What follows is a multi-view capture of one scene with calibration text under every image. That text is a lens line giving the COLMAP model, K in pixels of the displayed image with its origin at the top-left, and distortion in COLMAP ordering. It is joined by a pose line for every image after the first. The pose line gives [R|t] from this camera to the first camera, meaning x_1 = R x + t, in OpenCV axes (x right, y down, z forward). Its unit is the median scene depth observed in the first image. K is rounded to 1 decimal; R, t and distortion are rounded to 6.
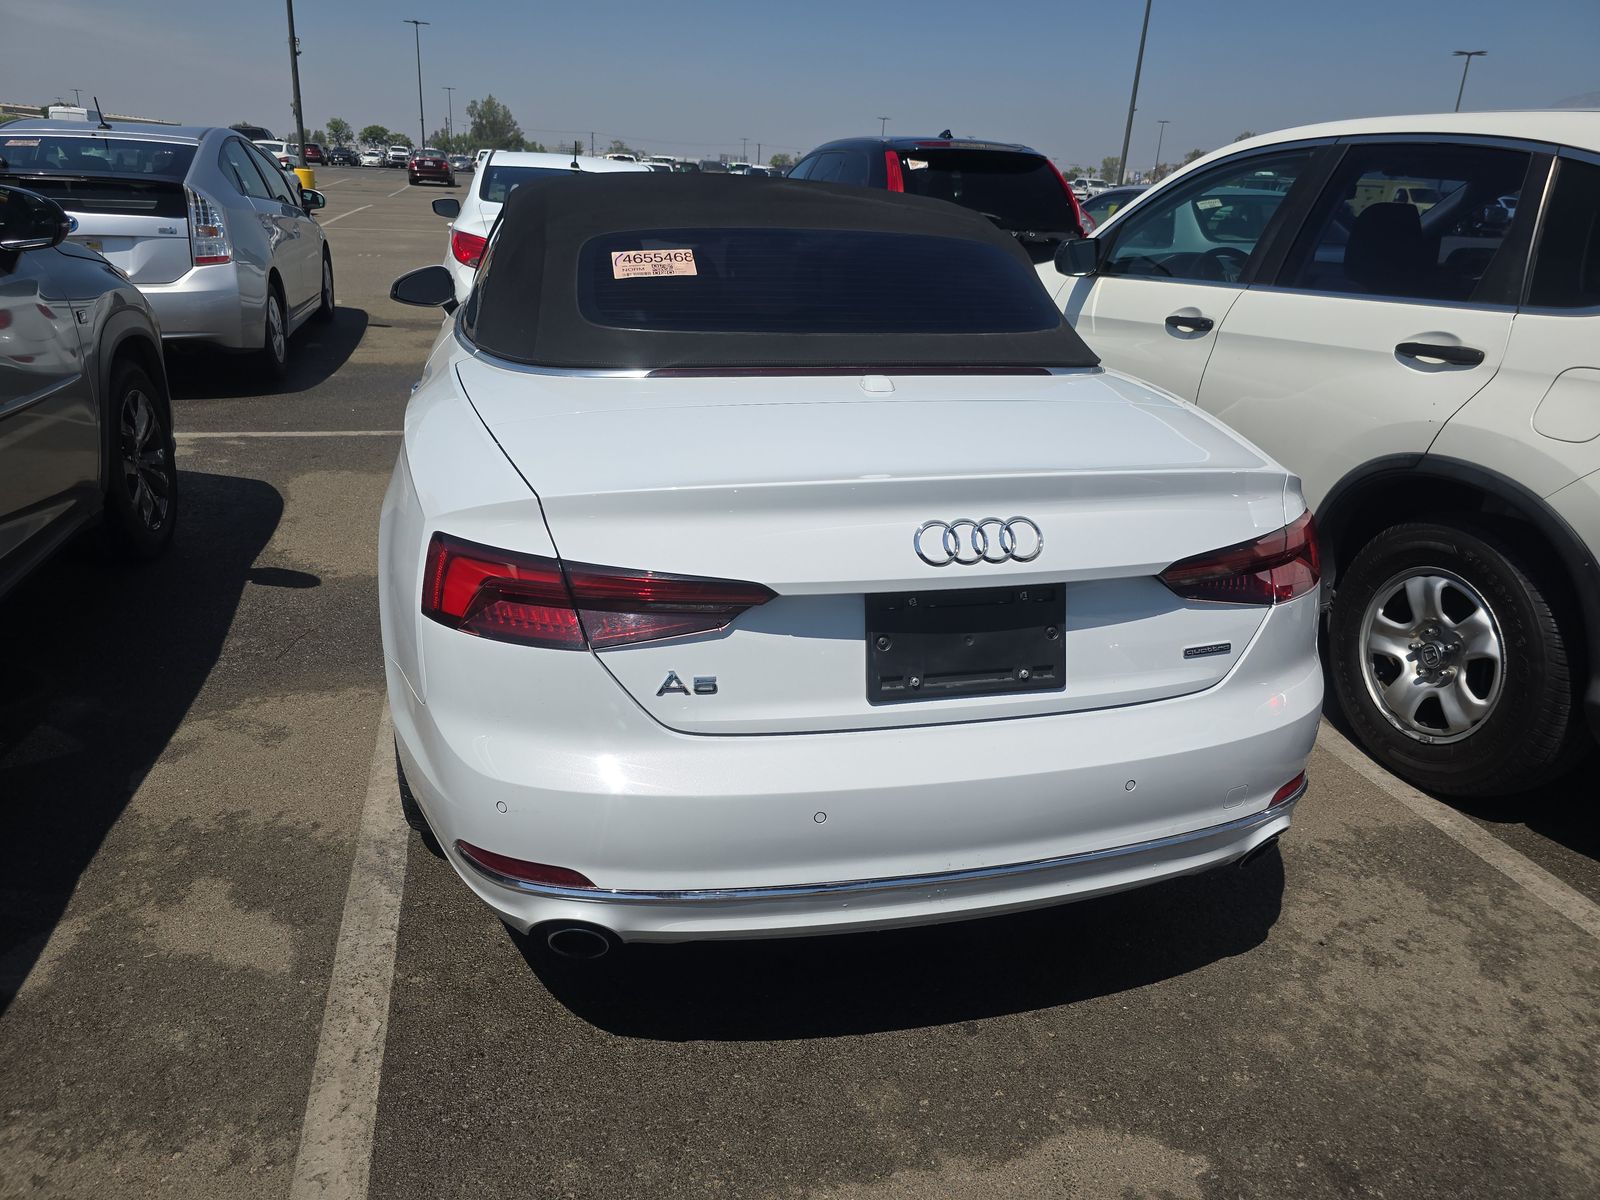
lens RADIAL K [[1074.9, 0, 800.0], [0, 1074.9, 600.0], [0, 0, 1]] dist [0.055712, -0.050365]
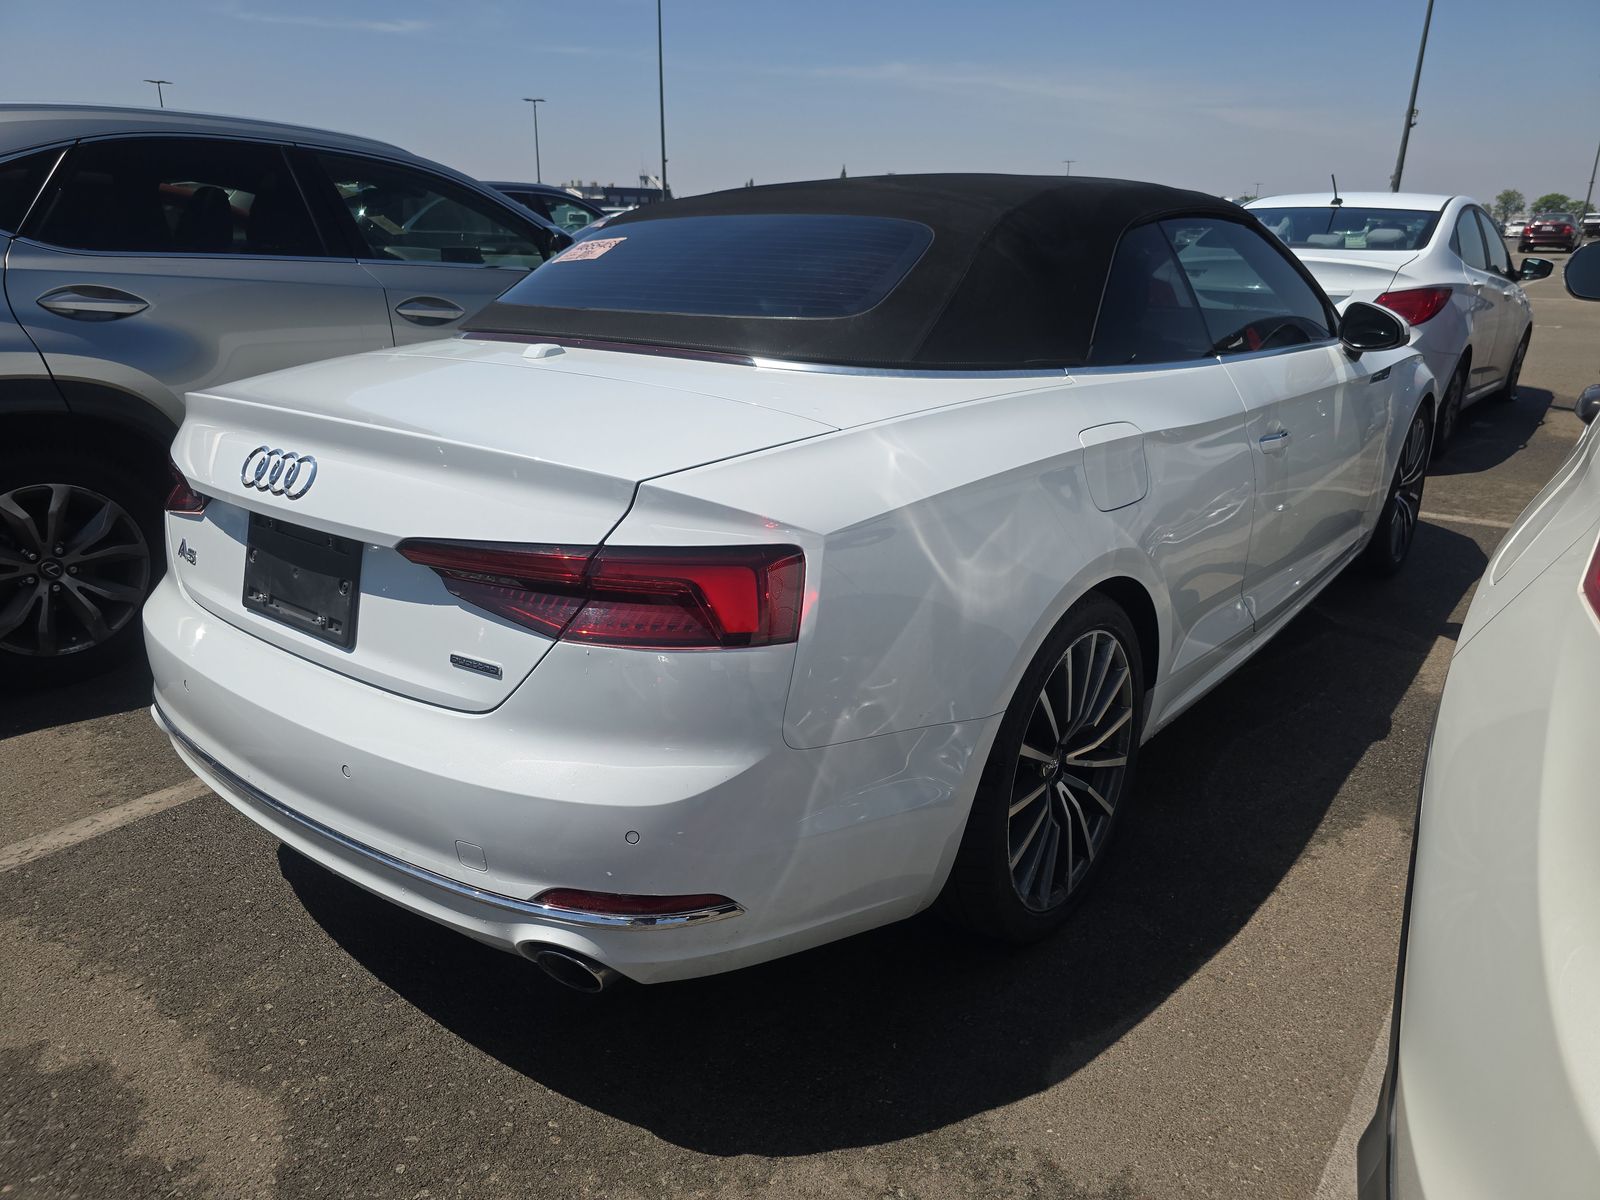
lens RADIAL K [[1079.4, 0, 800.0], [0, 1079.4, 600.0], [0, 0, 1]] dist [0.003788, 0.000194]
pose [[0.605583, 0.217927, -0.765361, 1.013518], [-0.263842, 0.962356, 0.065257, -0.106678], [0.750771, 0.162415, 0.640285, 0.578712]]
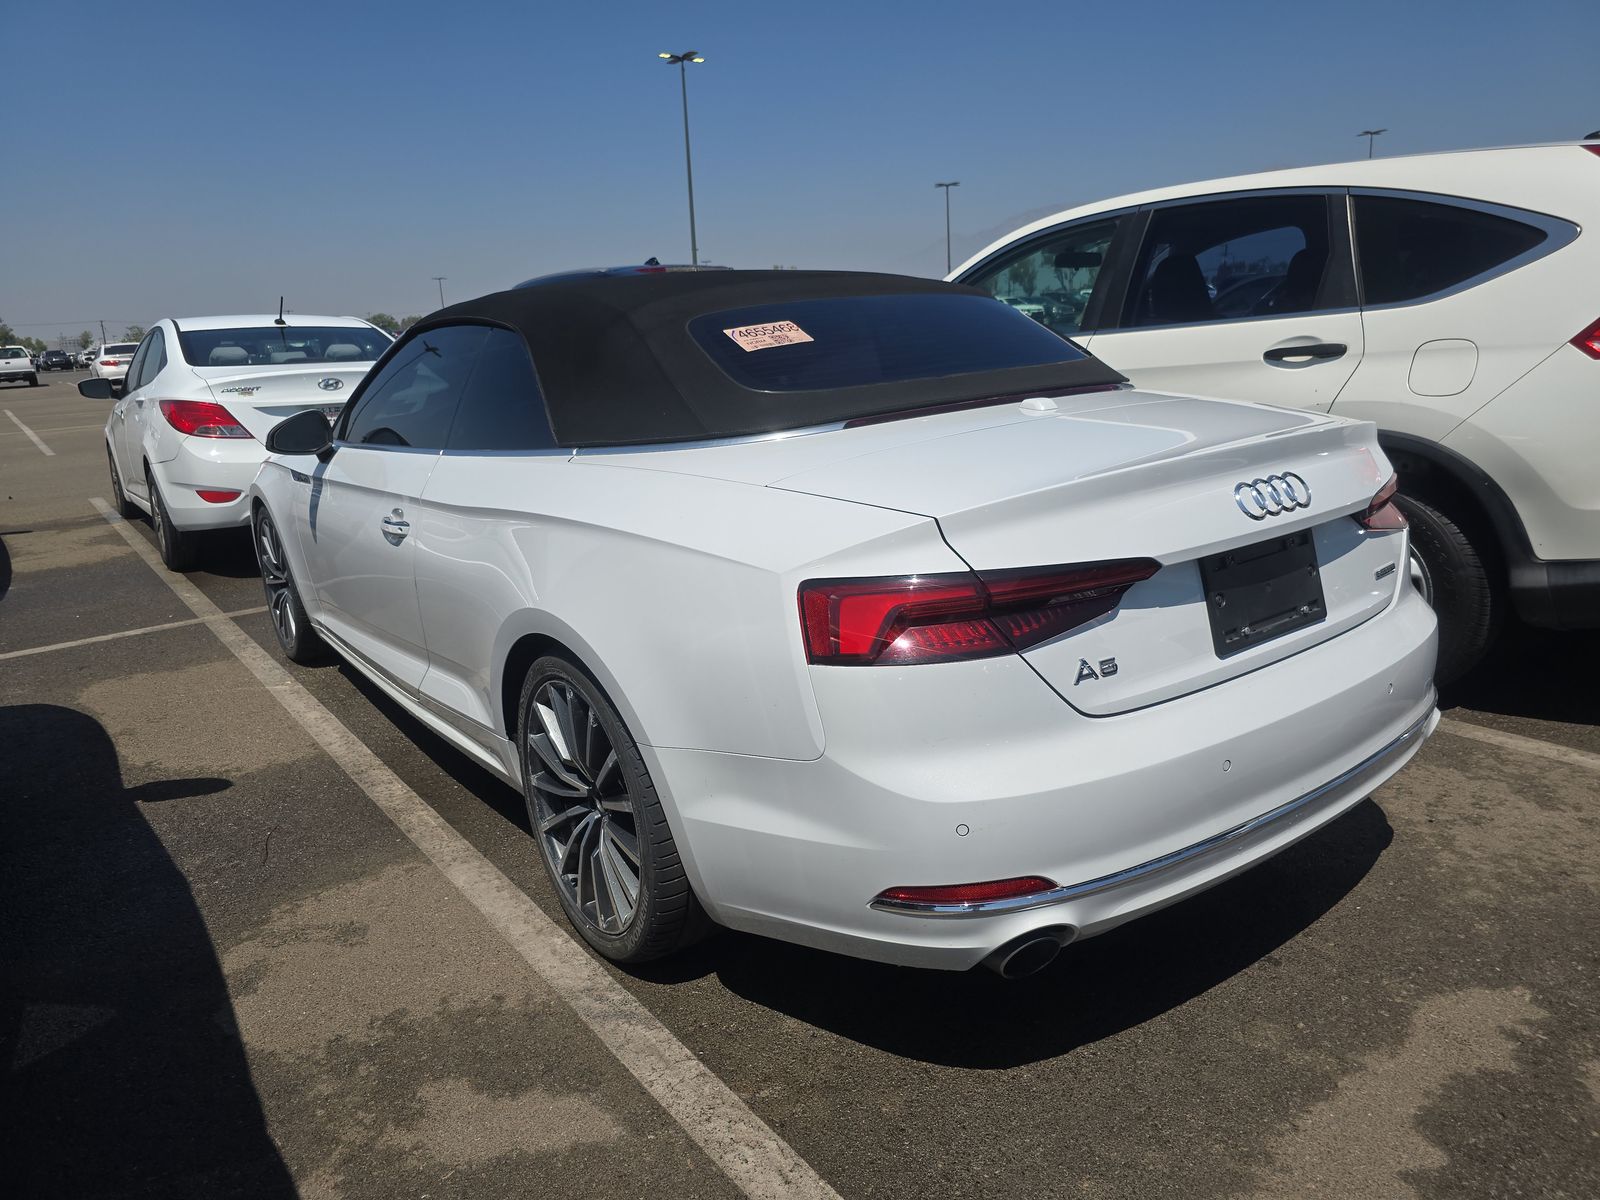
lens RADIAL K [[1077.3, 0, 800.0], [0, 1077.3, 600.0], [0, 0, 1]] dist [0.048900, -0.046763]
pose [[0.924435, -0.185600, 0.333125, -0.554914], [0.224147, 0.971190, -0.080919, 0.026574], [-0.308509, 0.149473, 0.939404, 0.068623]]
